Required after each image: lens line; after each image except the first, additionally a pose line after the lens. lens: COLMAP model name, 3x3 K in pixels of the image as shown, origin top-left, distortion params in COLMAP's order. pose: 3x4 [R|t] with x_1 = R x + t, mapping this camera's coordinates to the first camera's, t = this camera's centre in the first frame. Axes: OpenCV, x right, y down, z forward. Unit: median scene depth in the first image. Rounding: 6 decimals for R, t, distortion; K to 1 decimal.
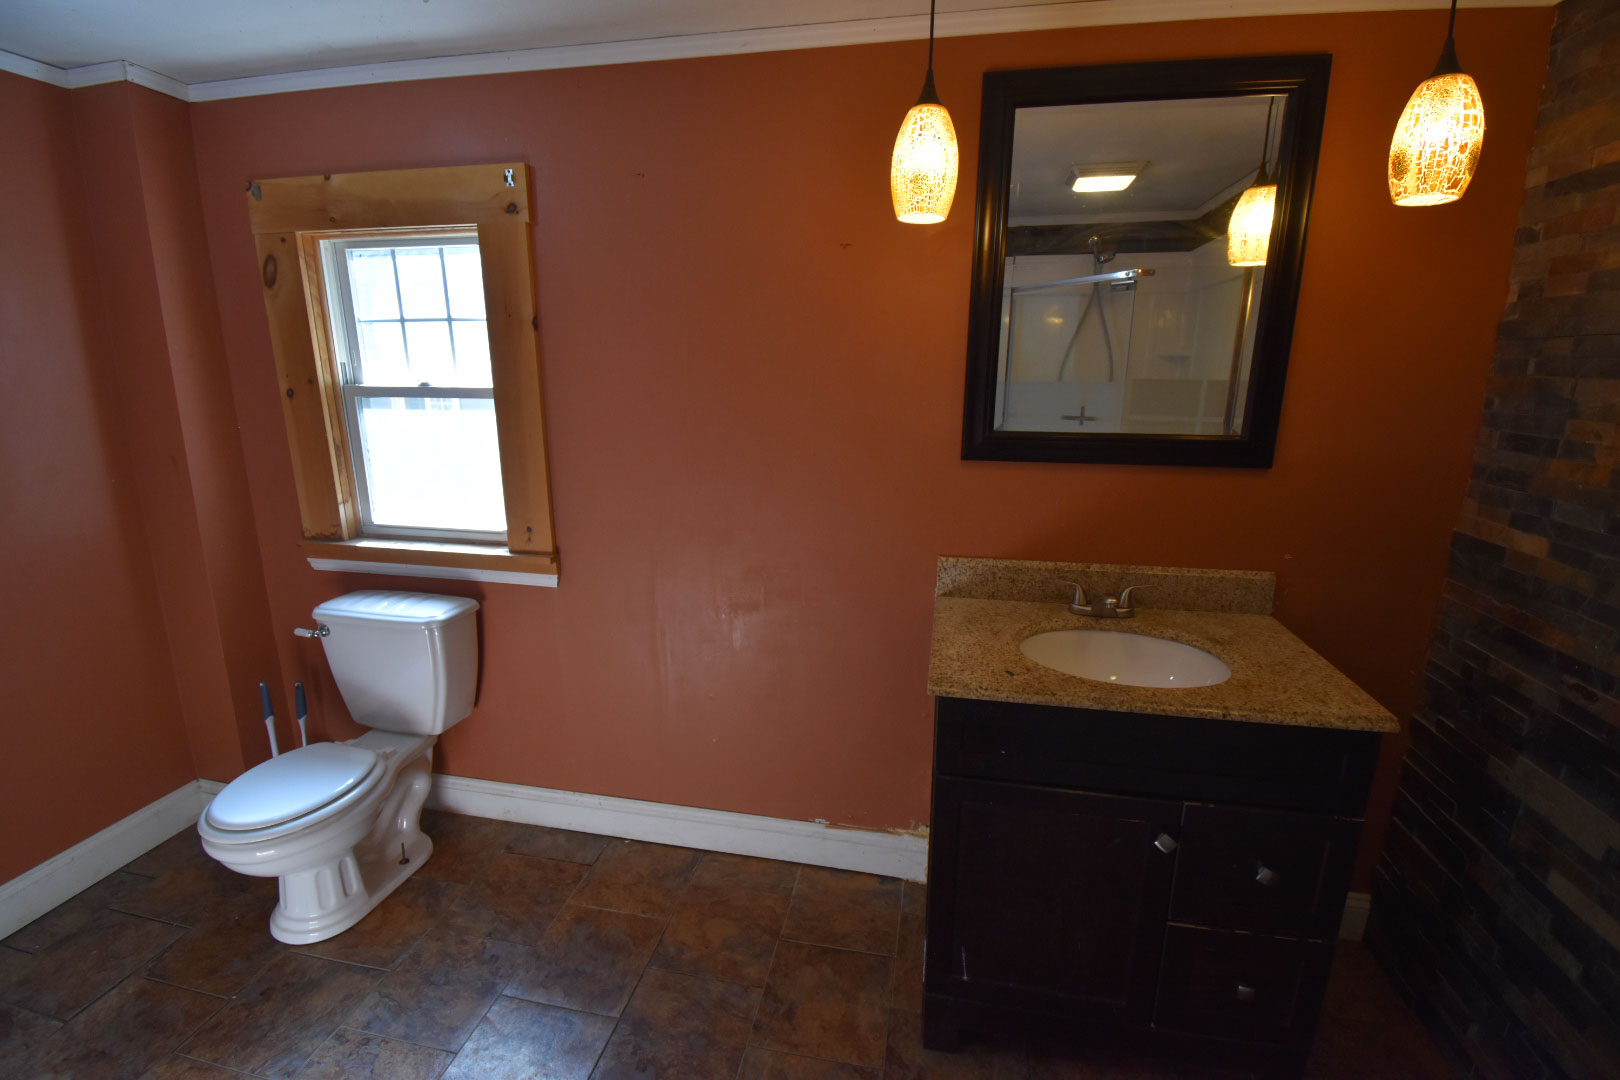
lens RADIAL K [[707.7, 0, 807.5], [0, 707.7, 539.6], [0, 0, 1]] dist [0.025654, -0.027087]
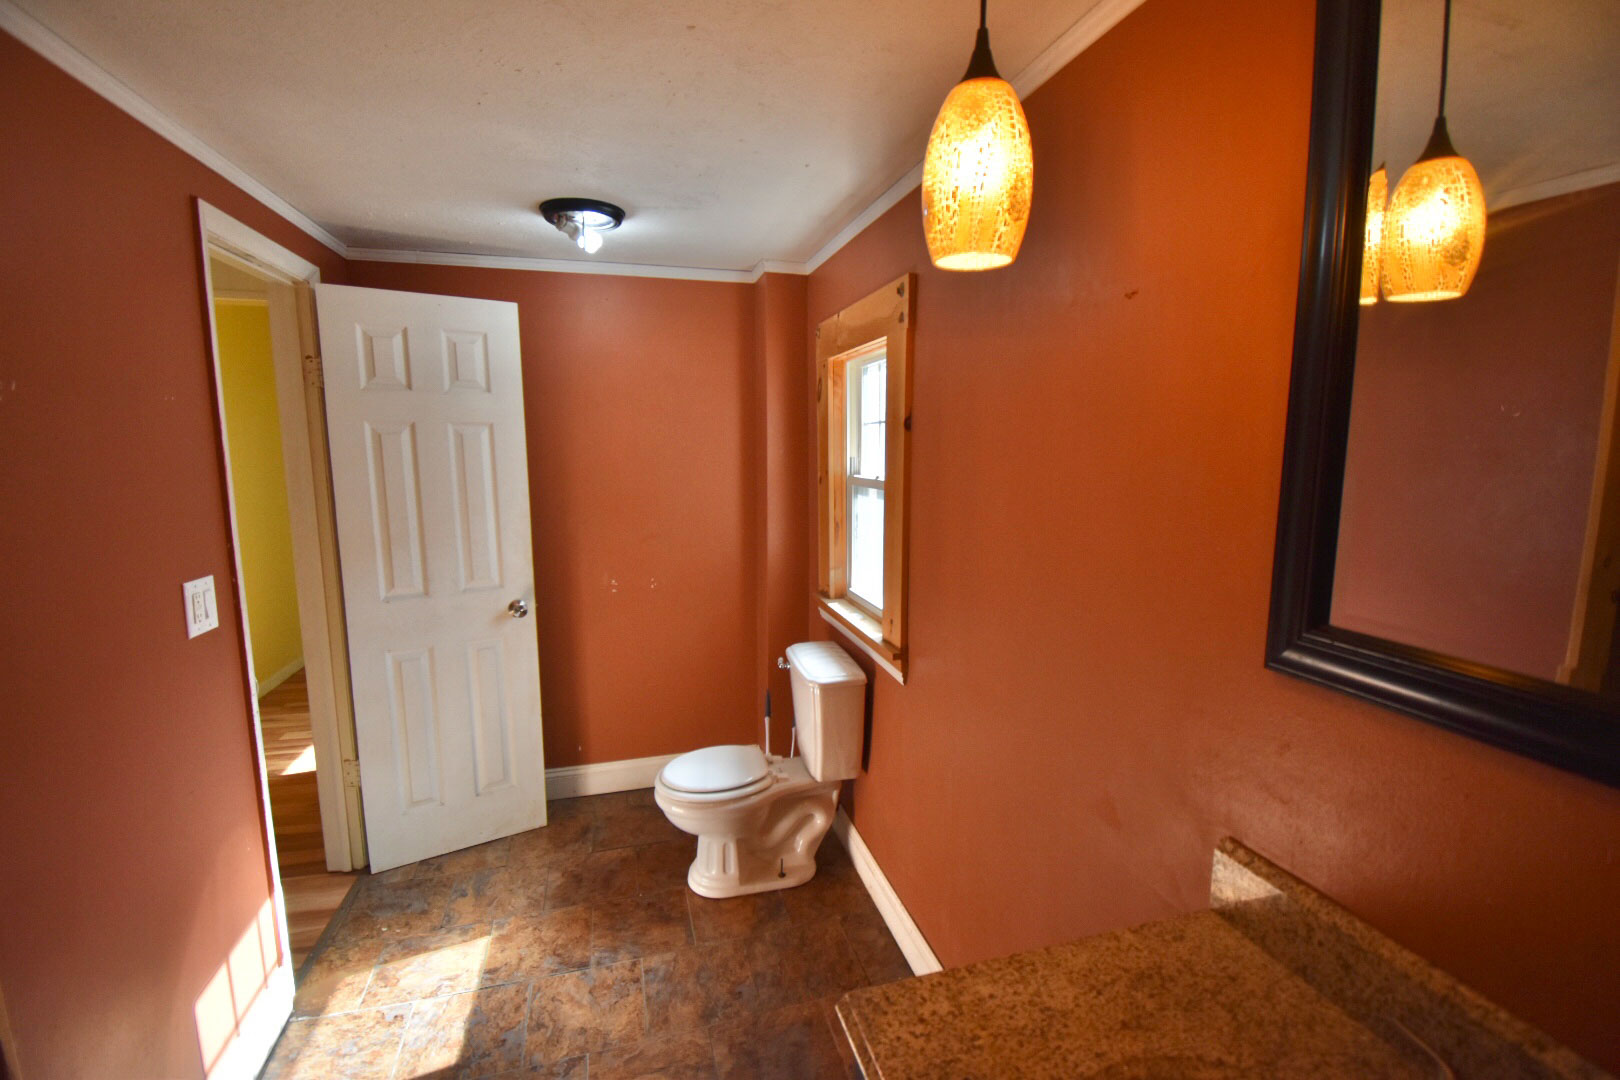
lens RADIAL K [[707.7, 0, 807.5], [0, 707.7, 539.6], [0, 0, 1]] dist [0.025654, -0.027087]
pose [[0.456960, 0.112029, -0.882404, 0.465004], [-0.193661, 0.980769, 0.024229, -0.139338], [0.868149, 0.159816, 0.469868, 0.428913]]
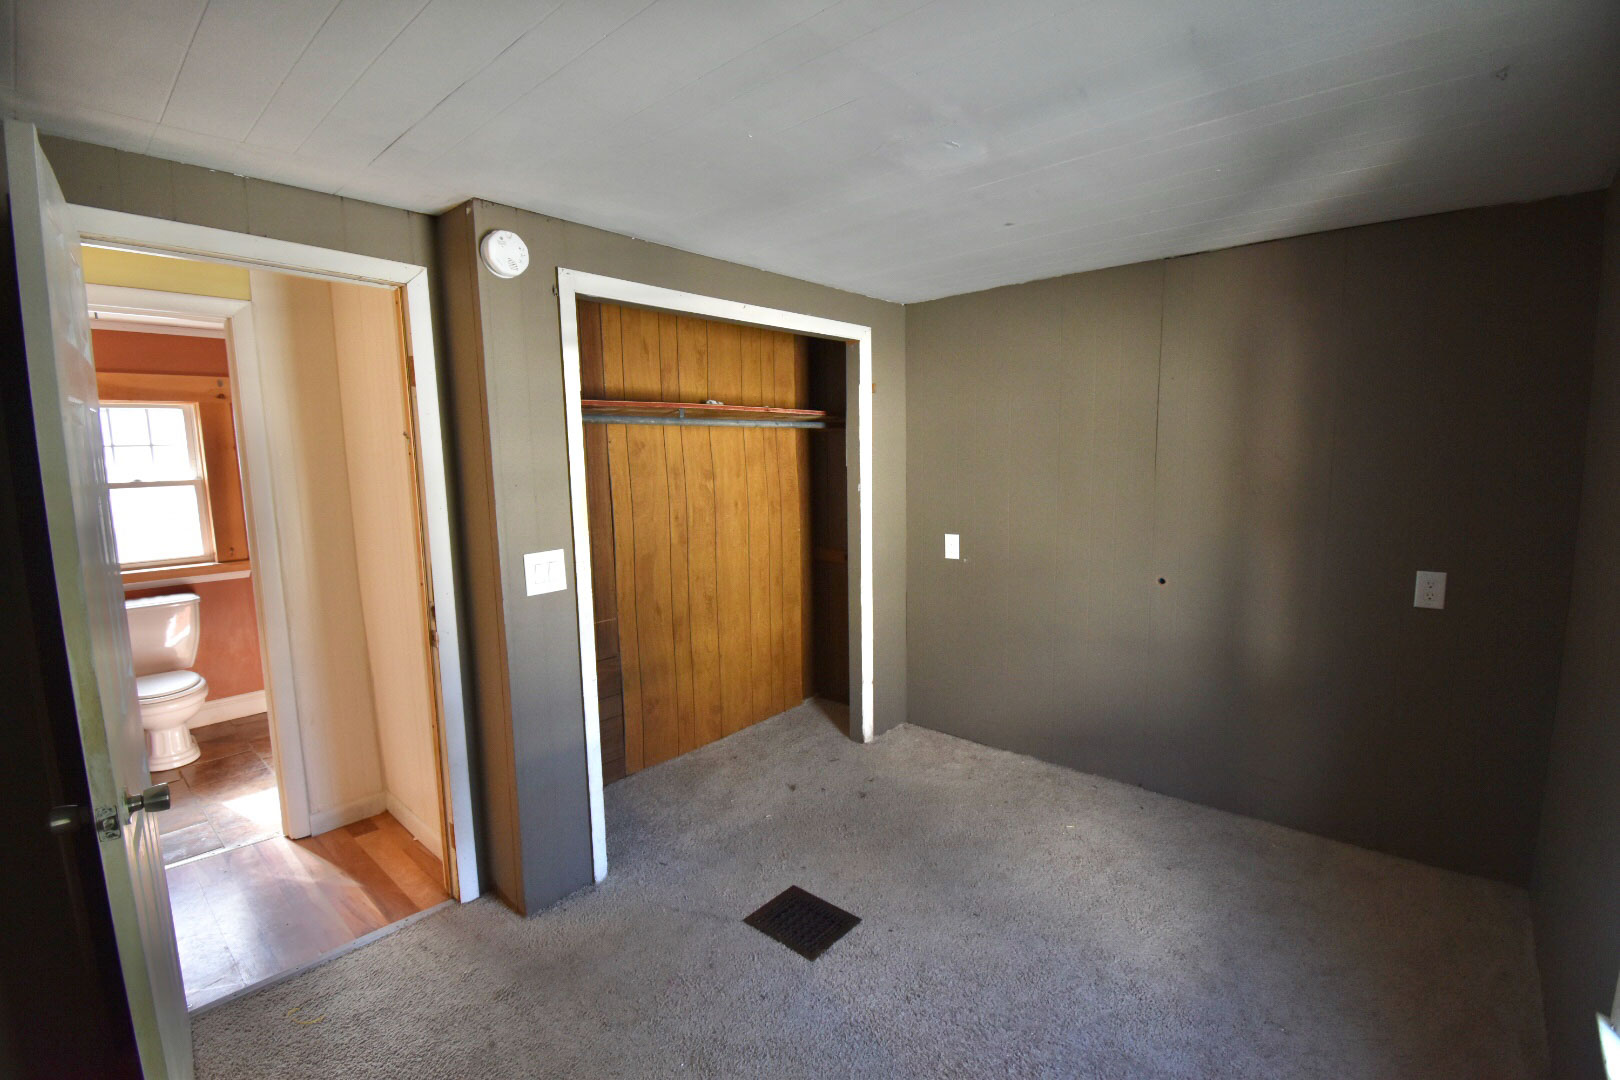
lens RADIAL K [[707.7, 0, 807.5], [0, 707.7, 539.6], [0, 0, 1]] dist [0.025654, -0.027087]
pose [[0.521501, -0.120081, 0.844759, -1.313851], [0.220396, 0.975407, 0.002594, 0.330679], [-0.824295, 0.184828, 0.535141, -1.479838]]
